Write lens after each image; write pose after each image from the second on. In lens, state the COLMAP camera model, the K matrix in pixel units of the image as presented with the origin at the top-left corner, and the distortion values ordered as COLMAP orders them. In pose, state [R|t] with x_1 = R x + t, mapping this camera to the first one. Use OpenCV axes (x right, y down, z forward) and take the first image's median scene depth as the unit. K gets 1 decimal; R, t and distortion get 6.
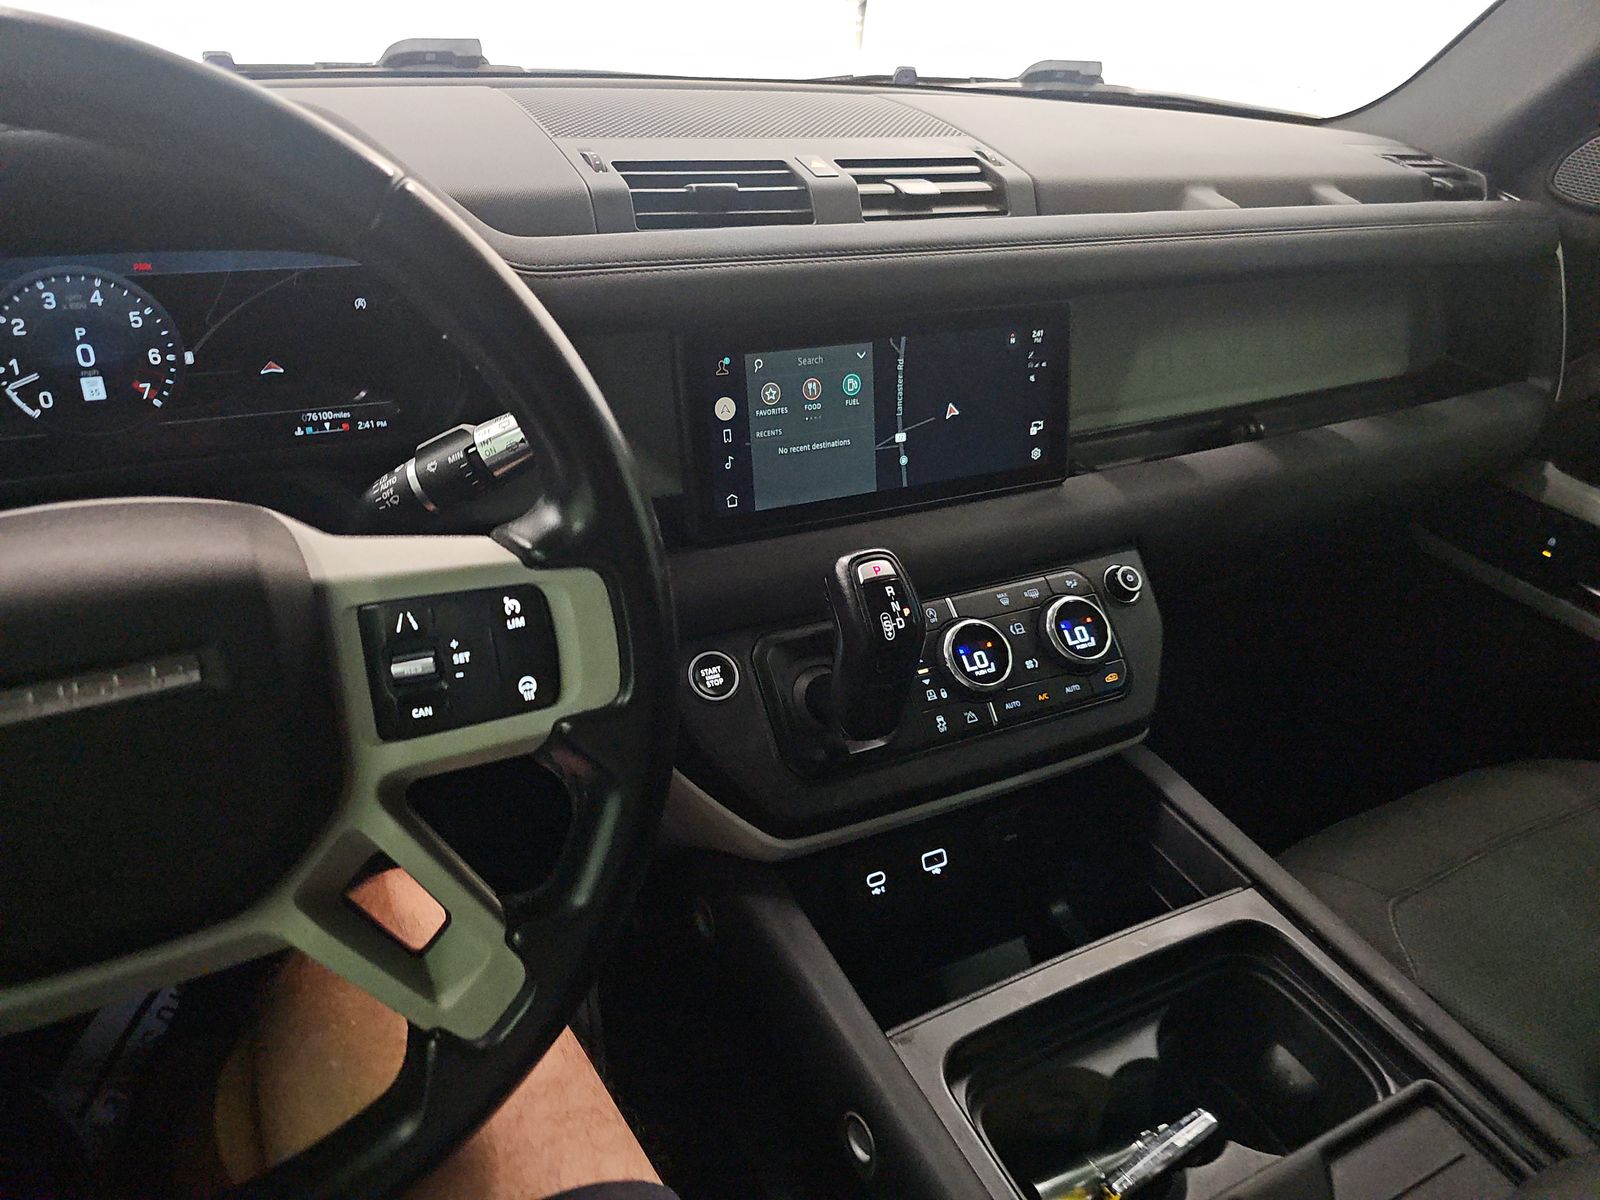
lens RADIAL K [[1035.9, 0, 800.0], [0, 1035.9, 600.0], [0, 0, 1]] dist [0.055786, -0.048952]
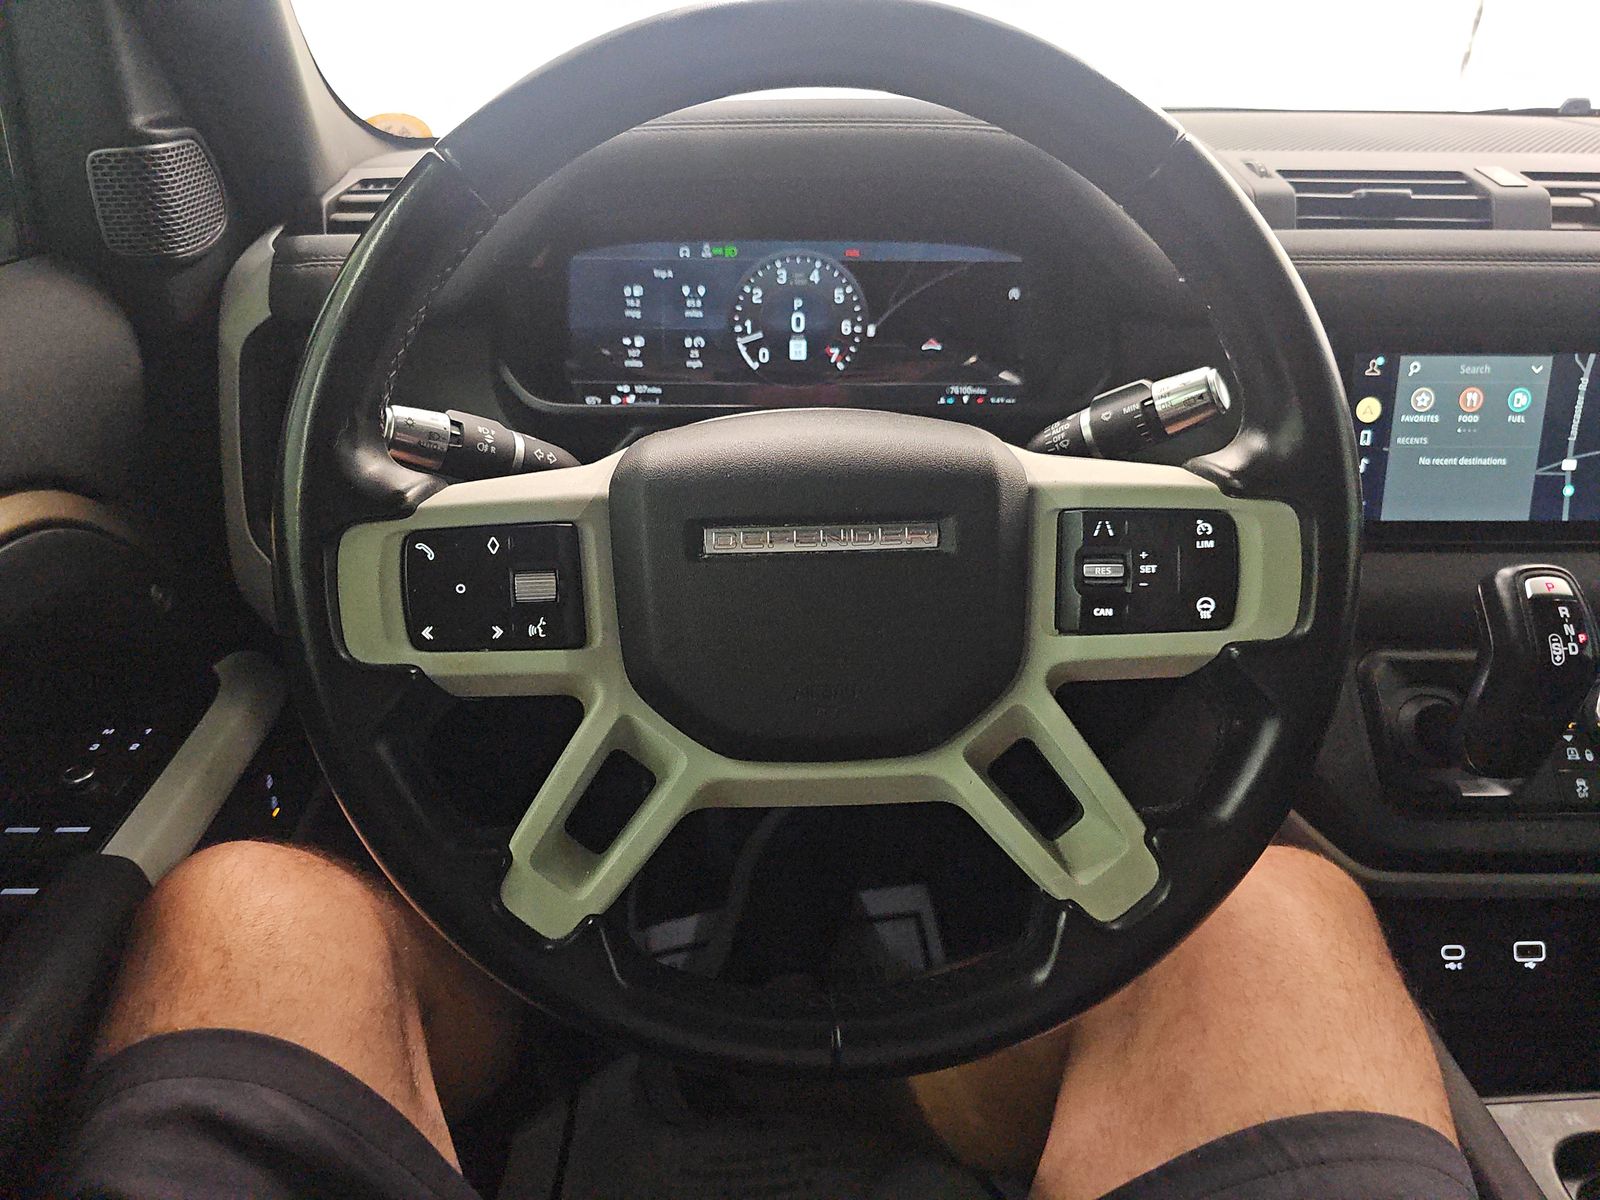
lens RADIAL K [[1052.9, 0, 800.0], [0, 1052.9, 600.0], [0, 0, 1]] dist [0.052396, -0.046073]
pose [[0.907964, 0.153582, -0.389891, -0.147298], [-0.182458, 0.982483, -0.037892, 0.130546], [0.377242, 0.105543, 0.920081, -0.095604]]
